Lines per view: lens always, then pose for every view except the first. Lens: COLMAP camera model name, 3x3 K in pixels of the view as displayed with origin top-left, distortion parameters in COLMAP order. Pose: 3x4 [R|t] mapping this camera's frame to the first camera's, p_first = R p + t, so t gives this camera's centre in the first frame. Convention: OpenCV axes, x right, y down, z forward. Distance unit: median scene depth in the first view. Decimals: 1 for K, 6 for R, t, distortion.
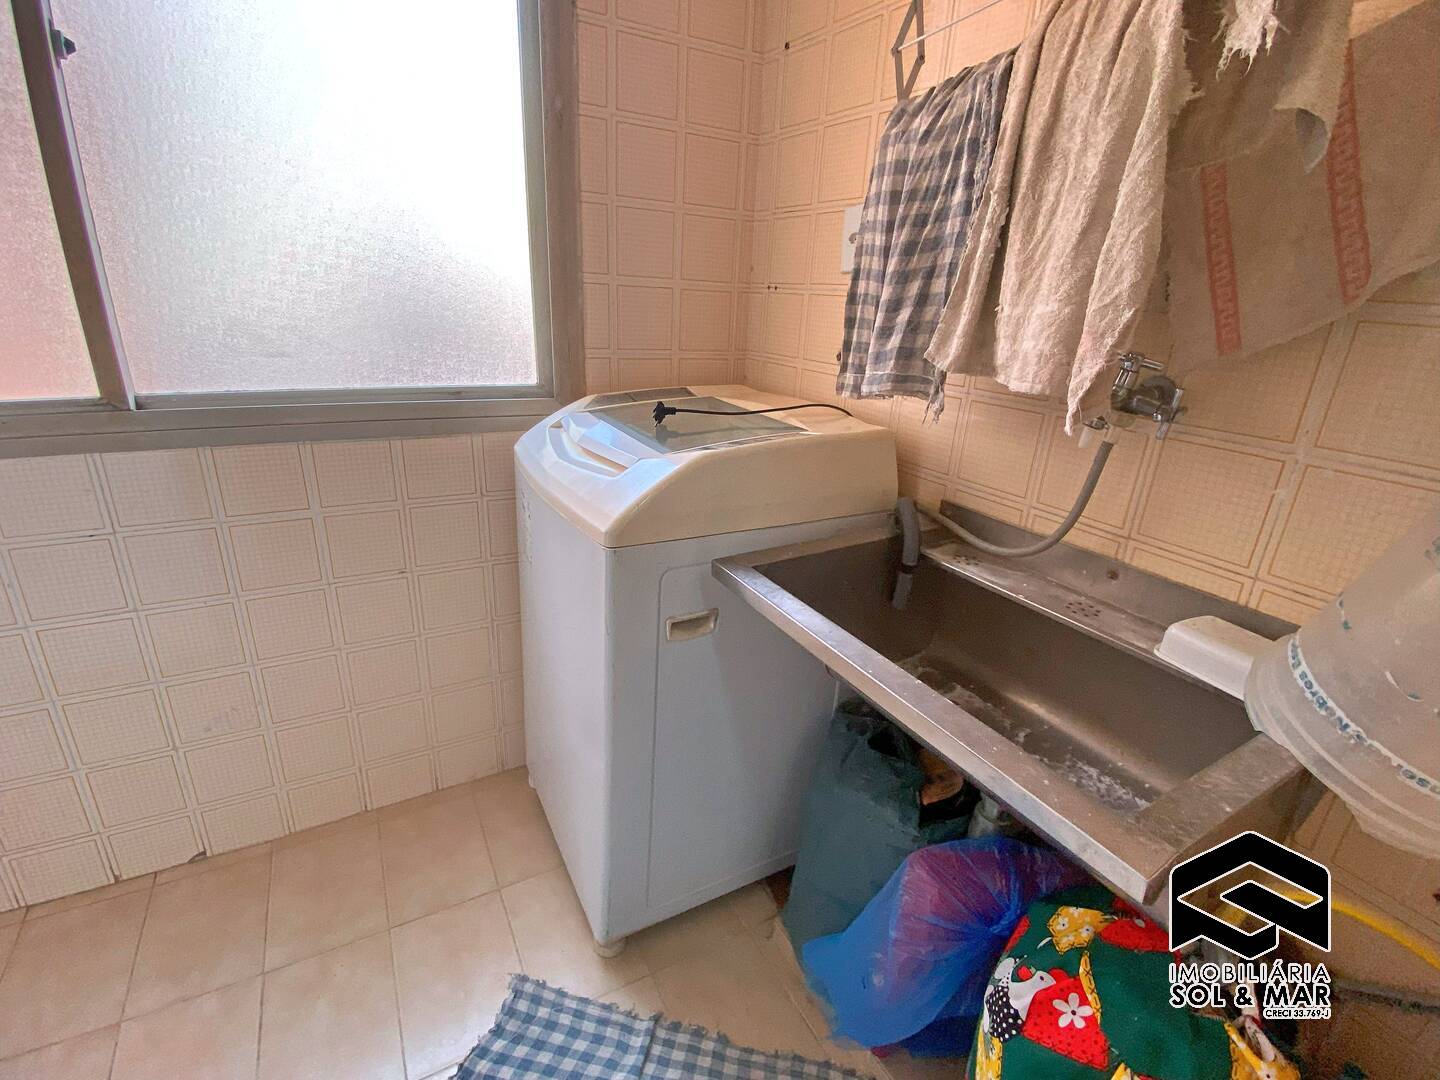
lens RADIAL K [[658.4, 0, 714.7], [0, 658.4, 528.7], [0, 0, 1]] dist [0.066293, -0.056381]
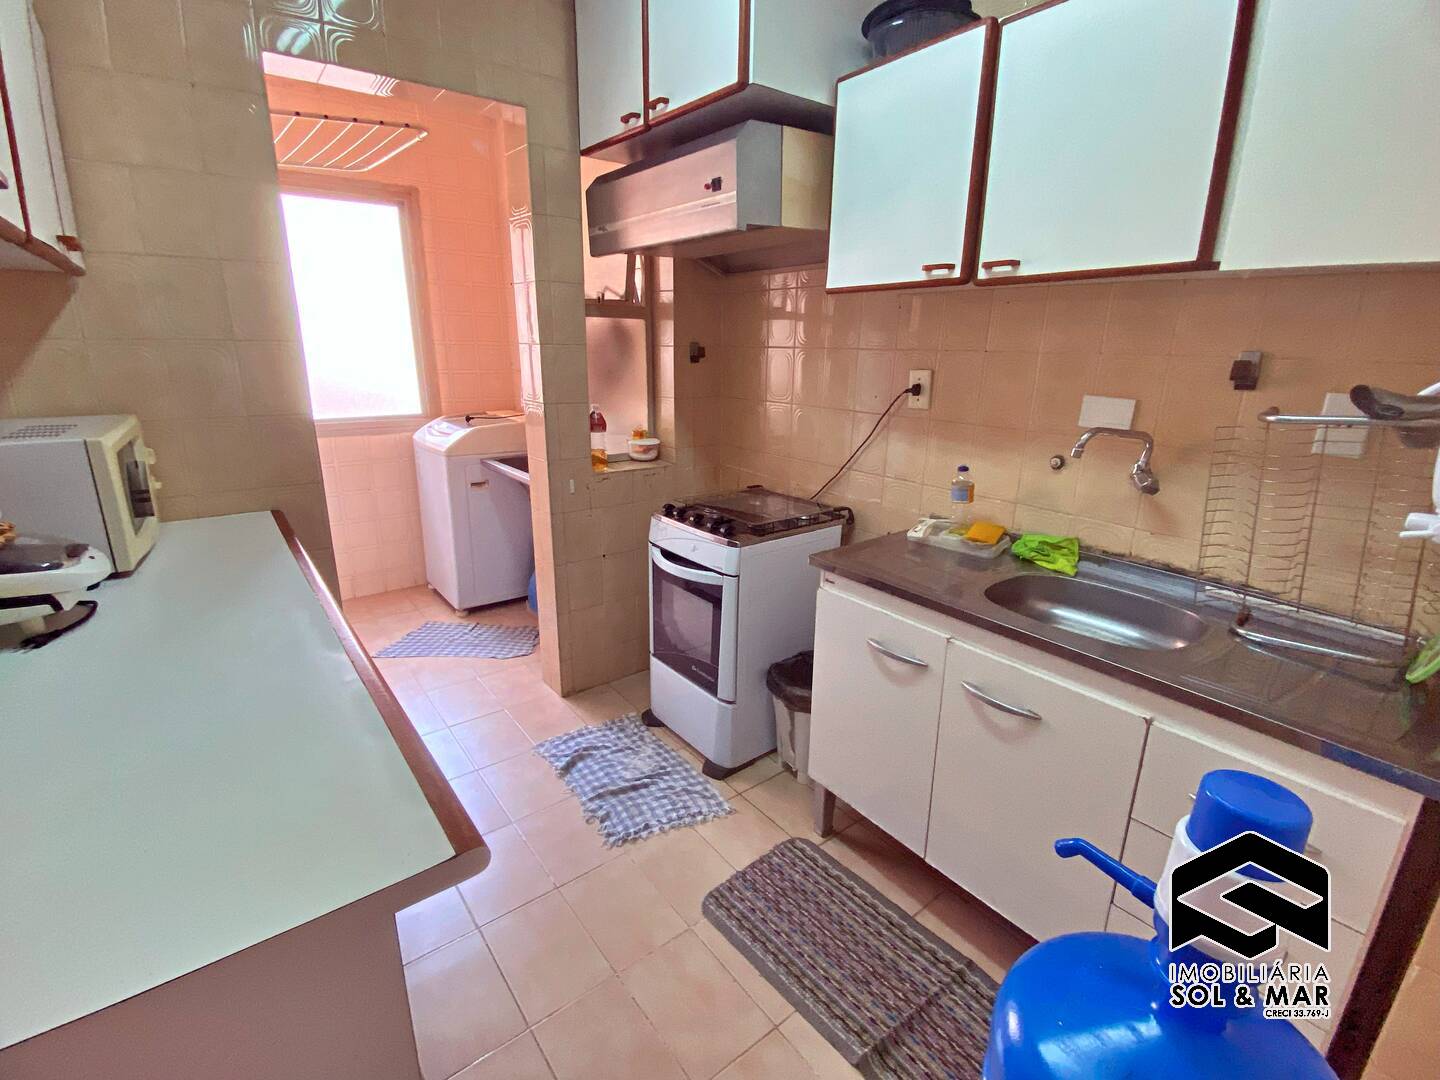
lens RADIAL K [[658.4, 0, 714.7], [0, 658.4, 528.7], [0, 0, 1]] dist [0.066293, -0.056381]
pose [[0.987811, -0.079322, 0.133932, 0.535047], [0.089116, 0.993644, -0.068781, 0.570948], [-0.127625, 0.079878, 0.988601, -1.872995]]
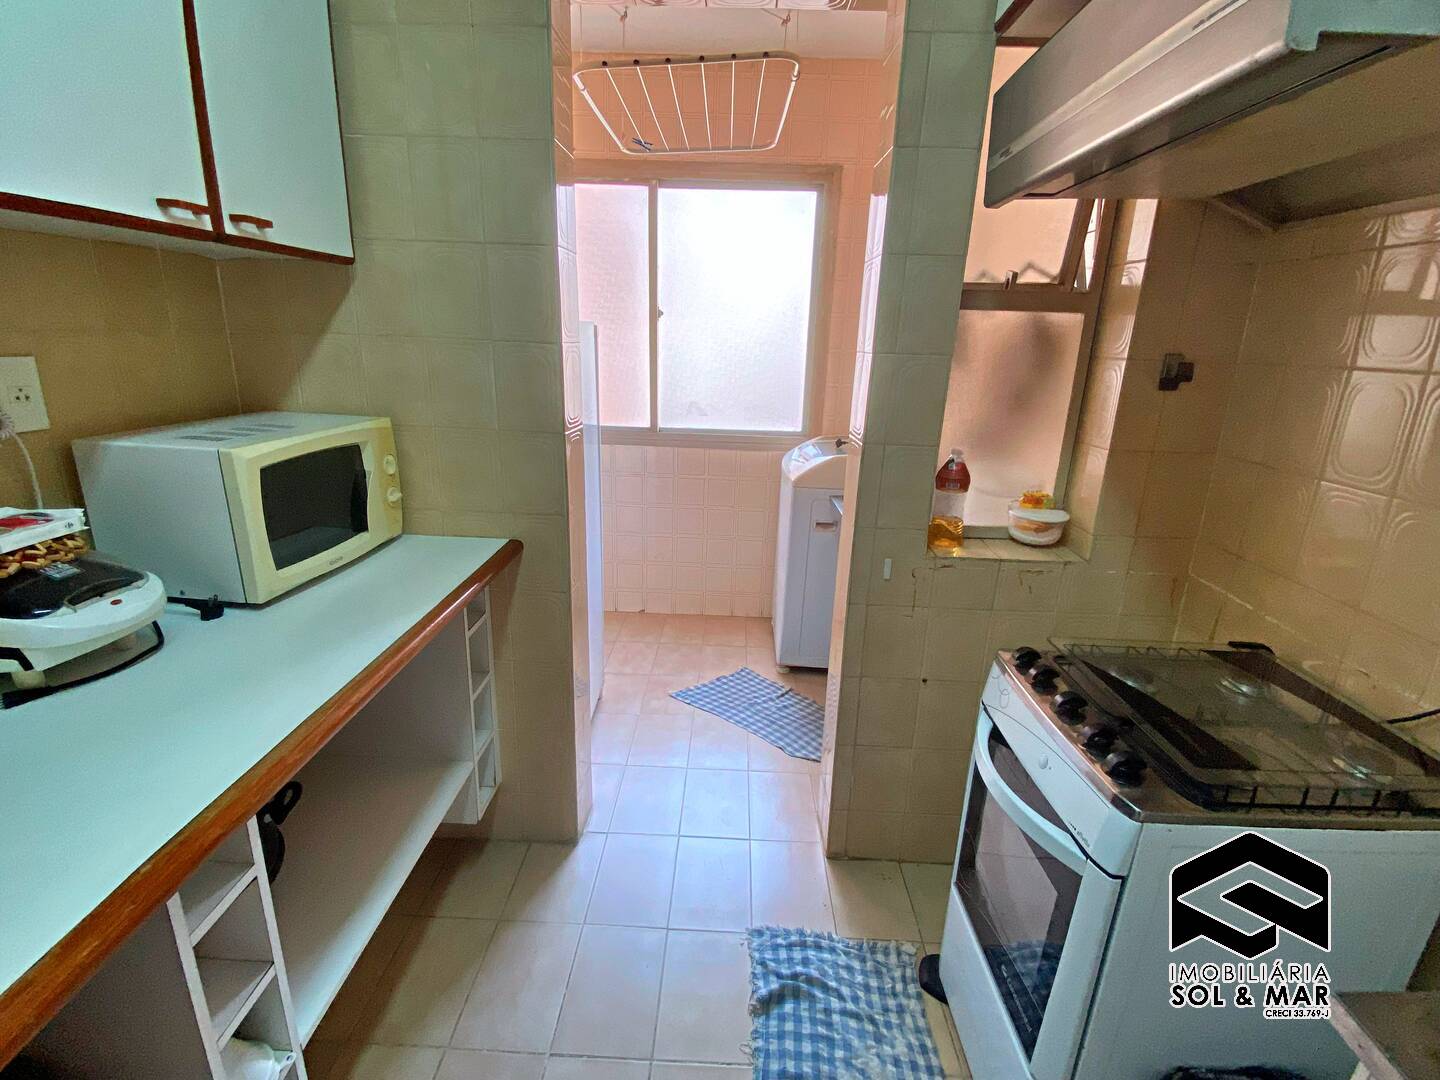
lens RADIAL K [[659.3, 0, 717.2], [0, 659.3, 536.1], [0, 0, 1]] dist [0.018367, -0.019197]
pose [[0.858861, 0.118649, -0.498278, 0.736961], [-0.162721, 0.985609, -0.045784, 0.315232], [0.485675, 0.120402, 0.865808, -1.143790]]
